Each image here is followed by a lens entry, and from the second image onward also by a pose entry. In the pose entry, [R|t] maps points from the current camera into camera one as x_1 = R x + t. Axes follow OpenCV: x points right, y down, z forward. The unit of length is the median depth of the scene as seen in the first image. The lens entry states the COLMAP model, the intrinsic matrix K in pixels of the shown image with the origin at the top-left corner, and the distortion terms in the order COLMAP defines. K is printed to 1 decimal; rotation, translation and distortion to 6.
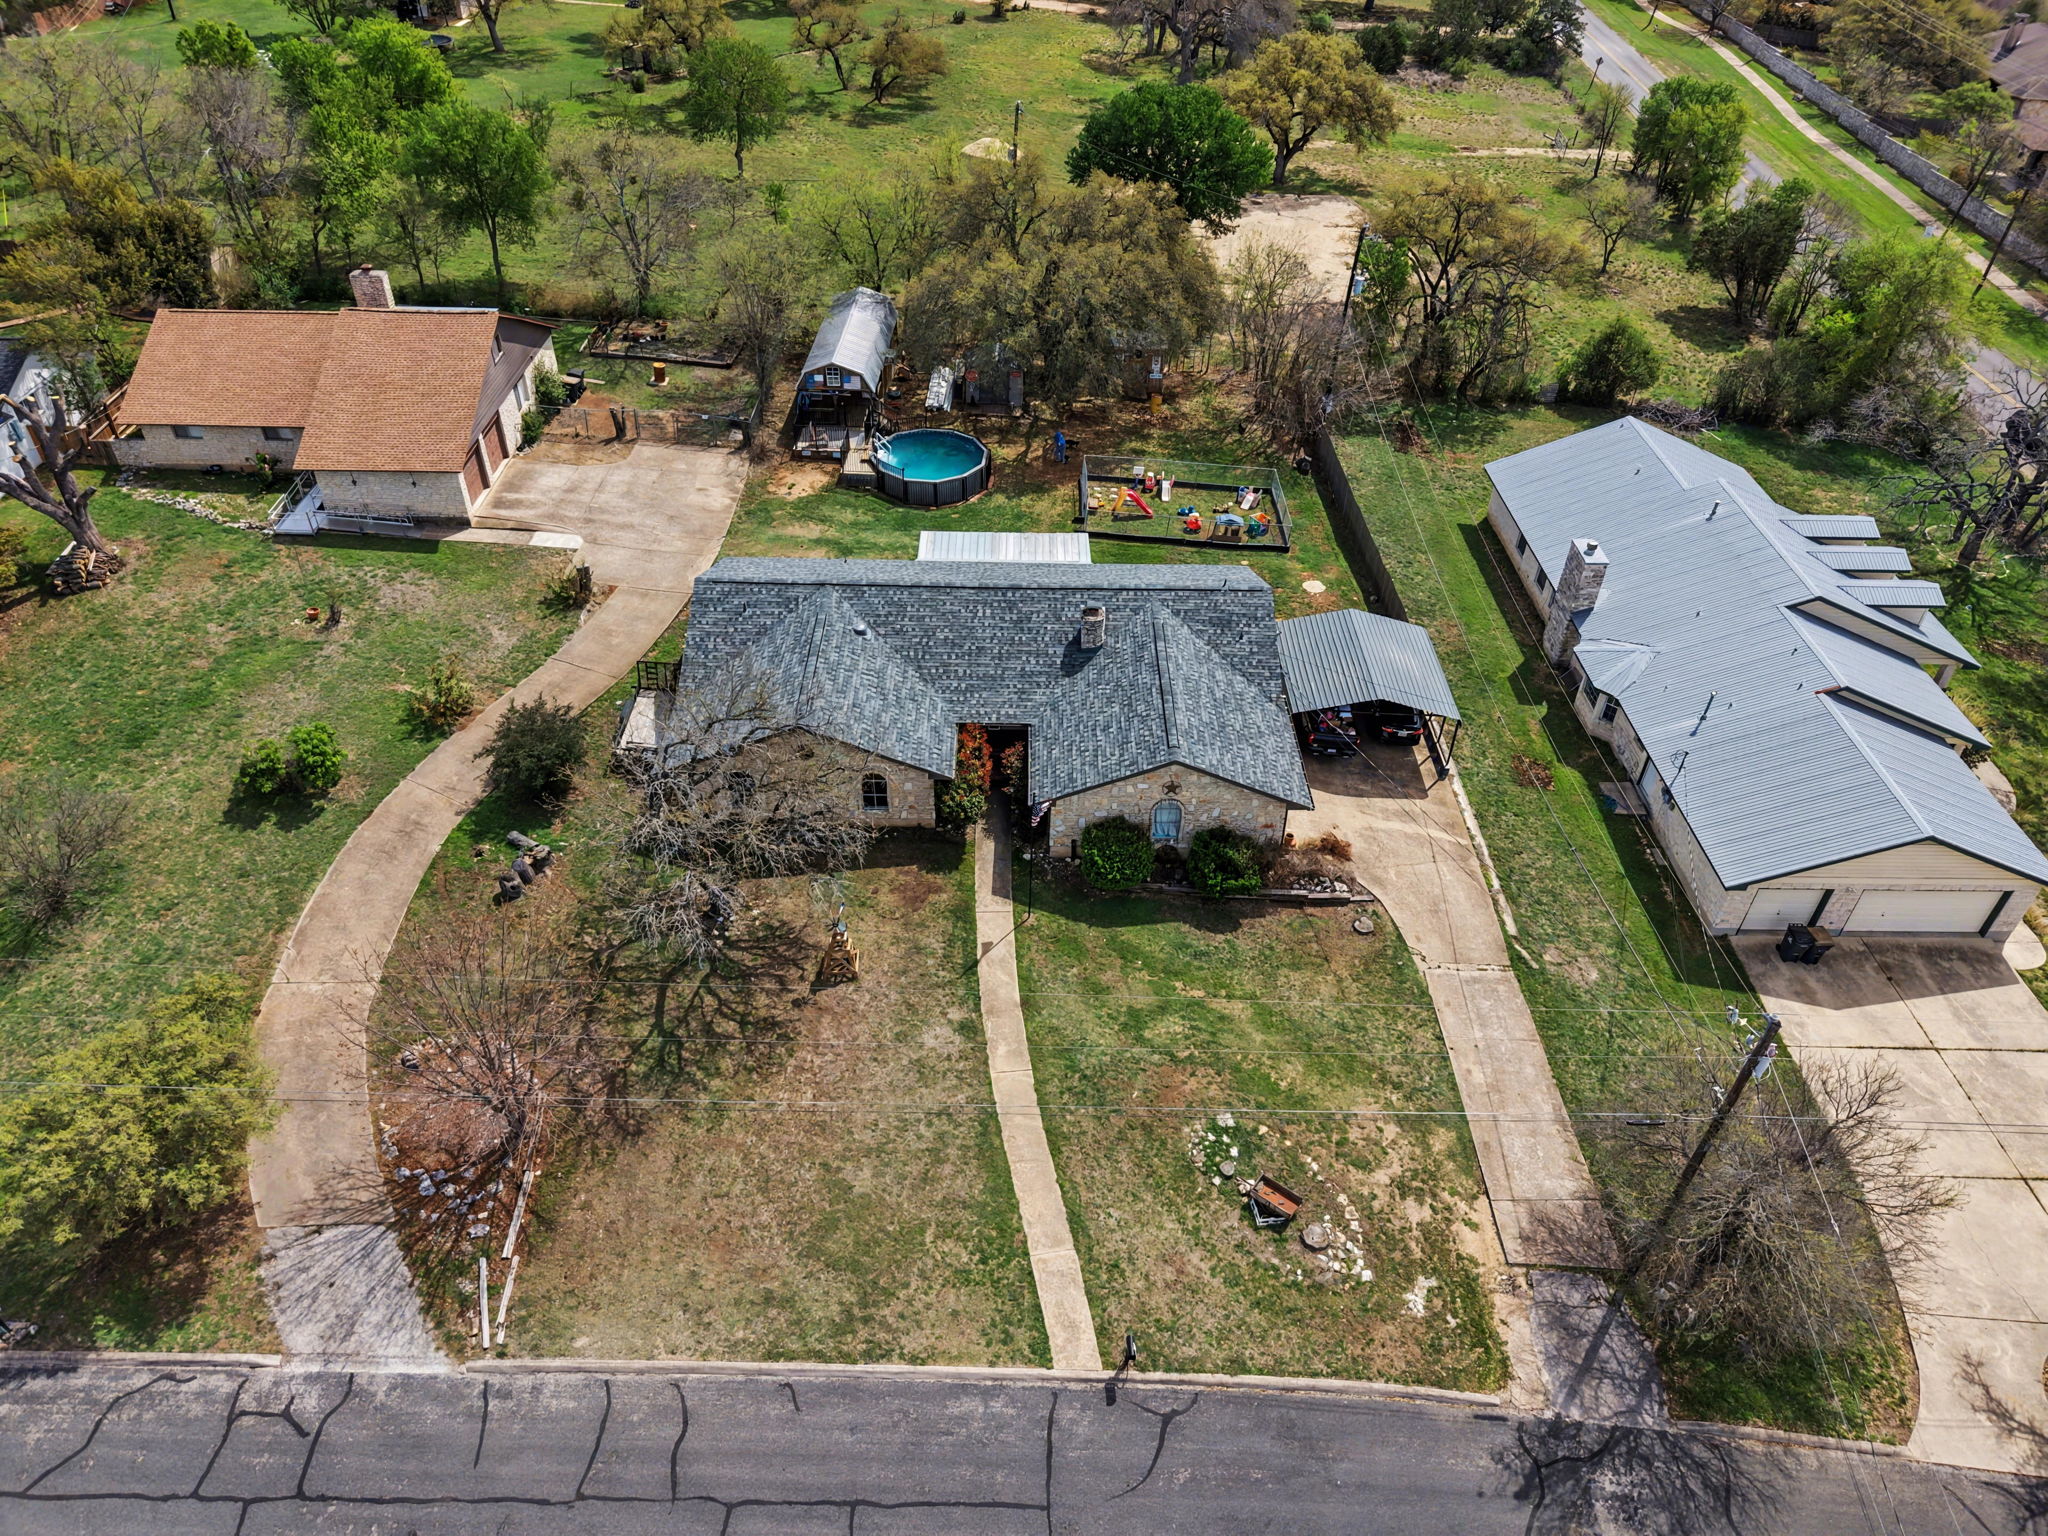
lens RADIAL K [[1390.1, 0, 1023.8], [0, 1390.1, 768.3], [0, 0, 1]] dist [0.028555, -0.029184]
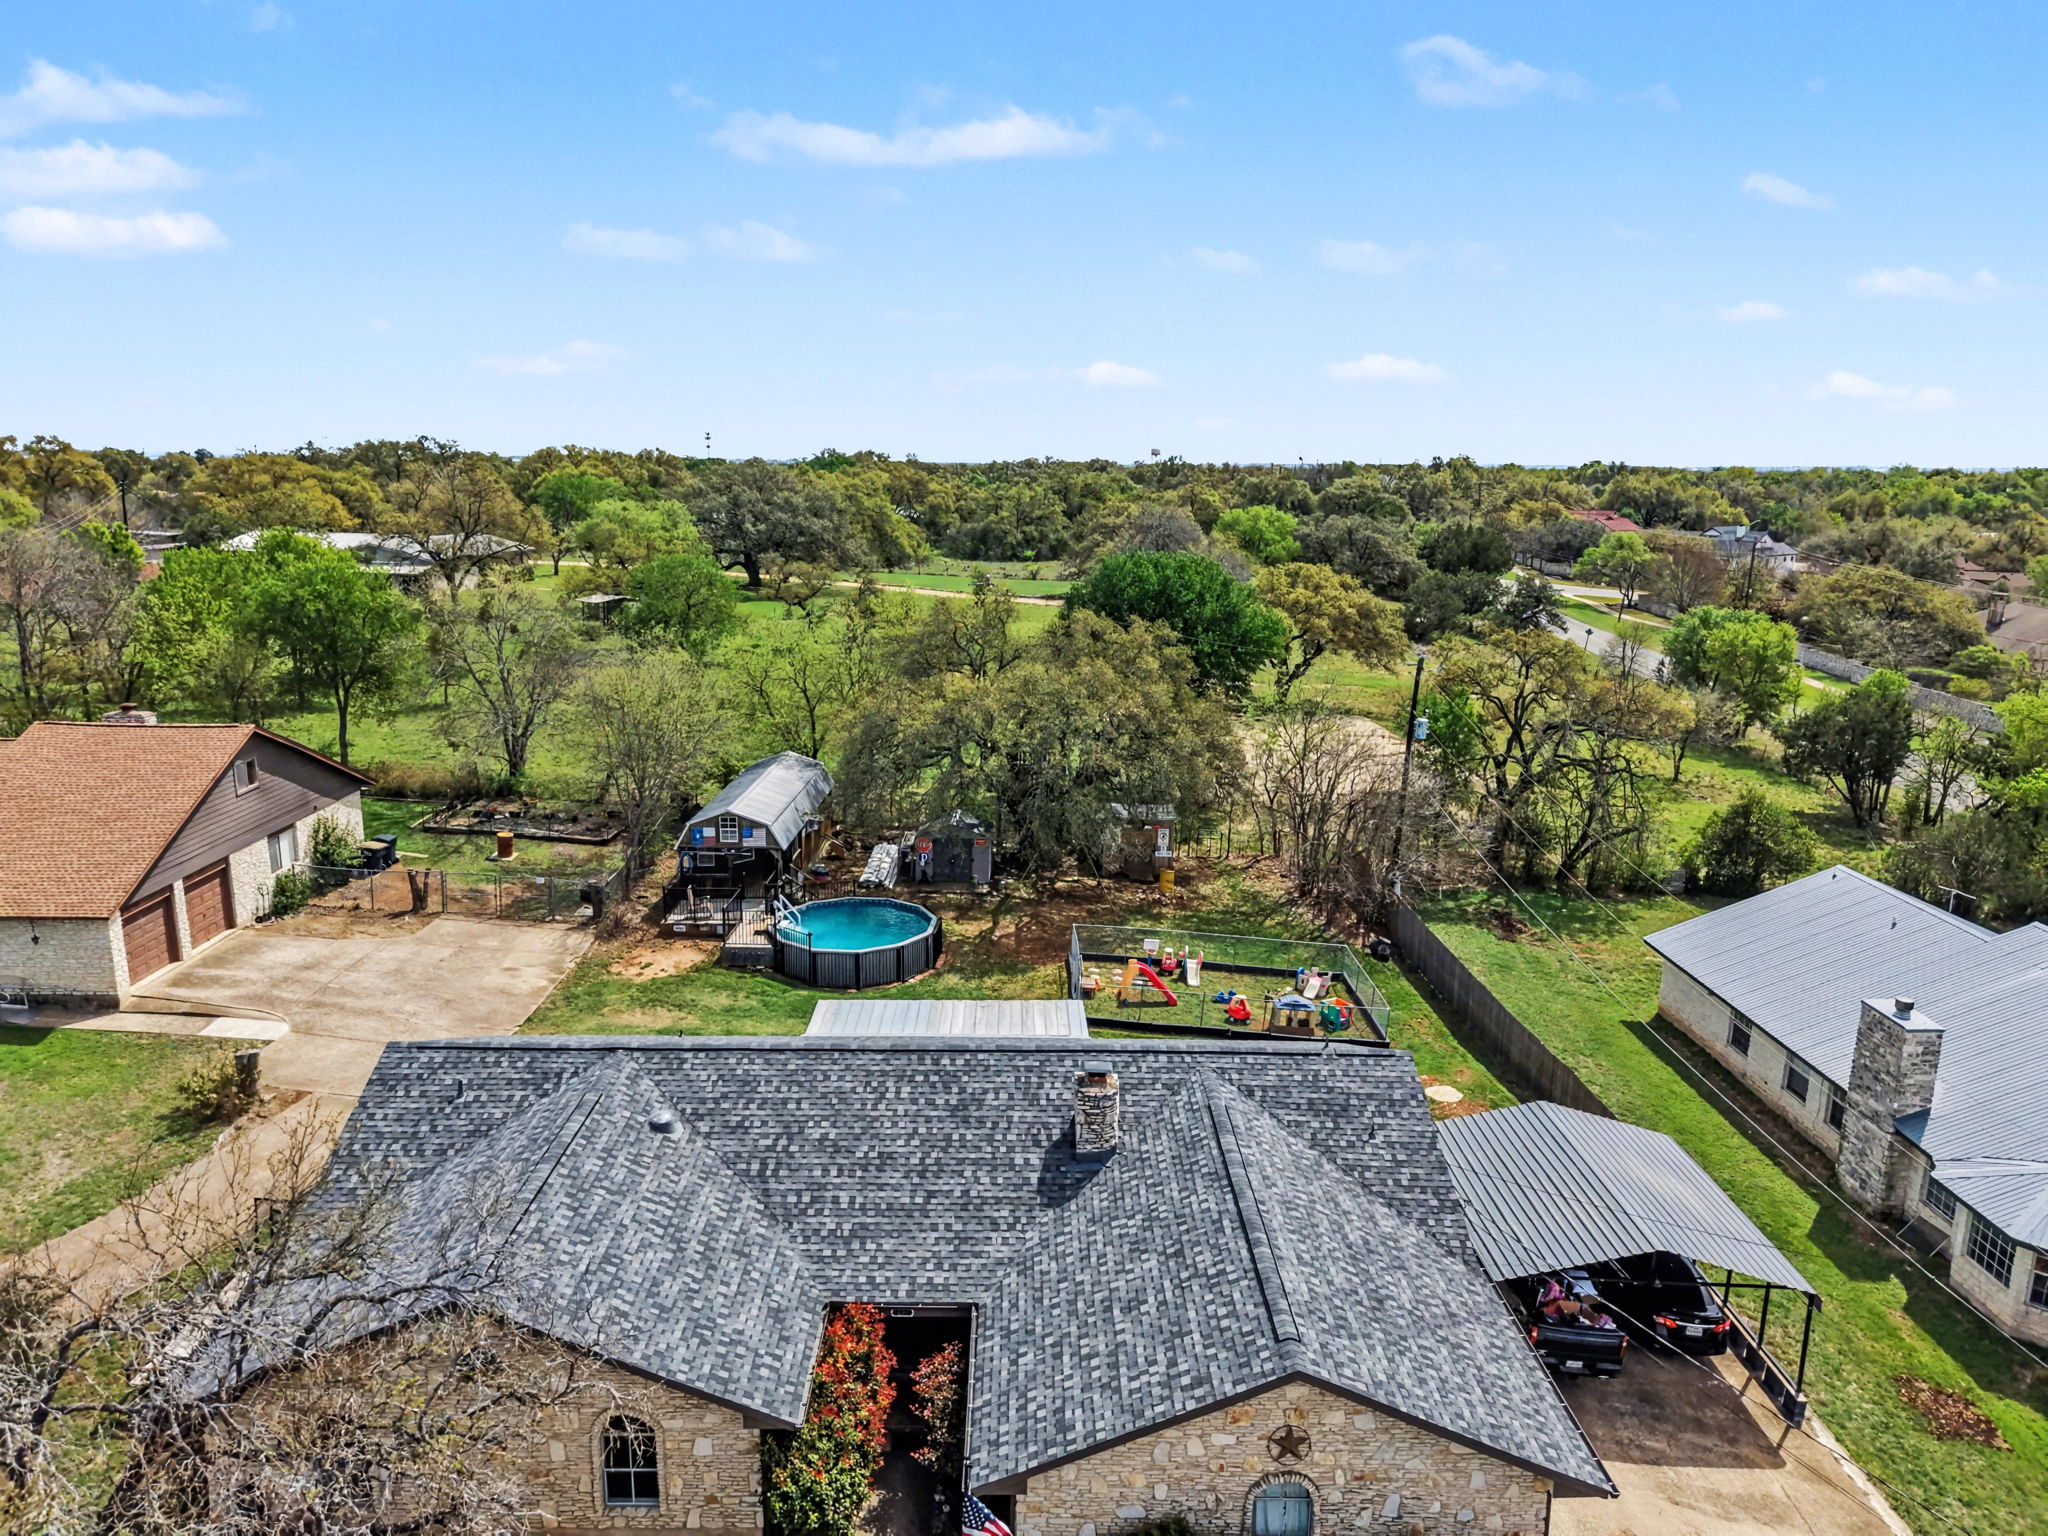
lens RADIAL K [[1390.1, 0, 1030.5], [0, 1390.1, 758.6], [0, 0, 1]] dist [0.028555, -0.029184]
pose [[0.999910, -0.004115, 0.012770, 0.013457], [0.009323, 0.897562, -0.440789, 0.009445], [-0.009648, 0.440868, 0.897520, 0.347440]]
